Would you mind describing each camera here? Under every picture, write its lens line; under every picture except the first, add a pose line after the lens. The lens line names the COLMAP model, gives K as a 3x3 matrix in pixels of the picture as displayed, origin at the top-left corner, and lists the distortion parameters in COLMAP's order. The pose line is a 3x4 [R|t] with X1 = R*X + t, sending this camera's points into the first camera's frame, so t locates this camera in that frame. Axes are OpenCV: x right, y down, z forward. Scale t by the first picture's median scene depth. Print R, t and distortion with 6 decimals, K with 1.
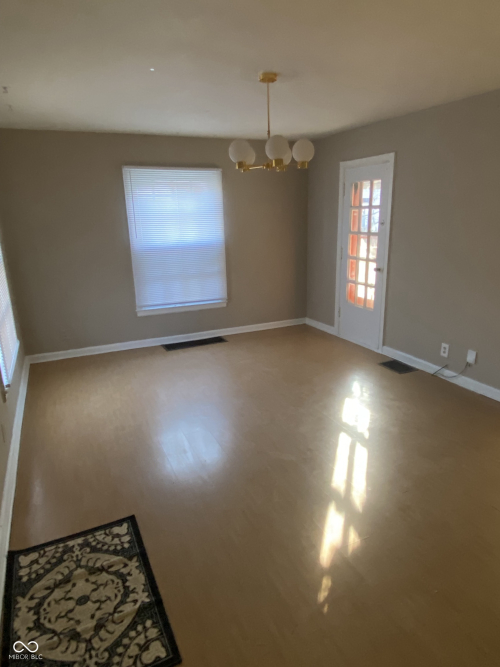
lens RADIAL K [[439.4, 0, 248.1], [0, 439.4, 335.4], [0, 0, 1]] dist [0.059953, -0.057470]
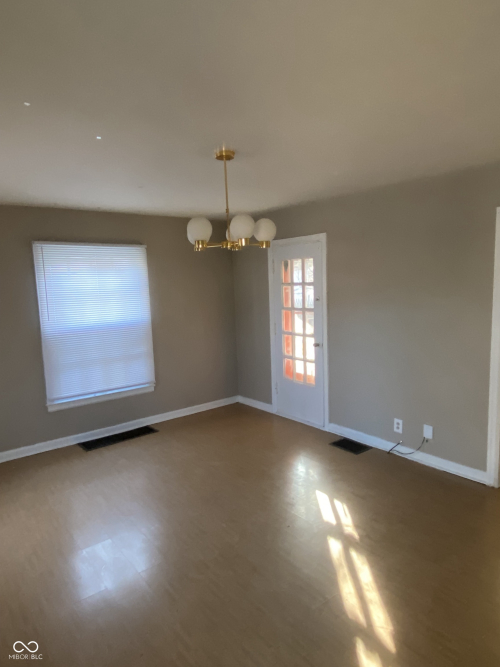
lens RADIAL K [[439.4, 0, 254.3], [0, 439.4, 332.6], [0, 0, 1]] dist [0.059953, -0.057470]
pose [[0.969960, -0.036663, 0.240484, -0.071947], [0.075198, 0.985349, -0.153080, -0.034194], [-0.231349, 0.166565, 0.958506, 0.082259]]
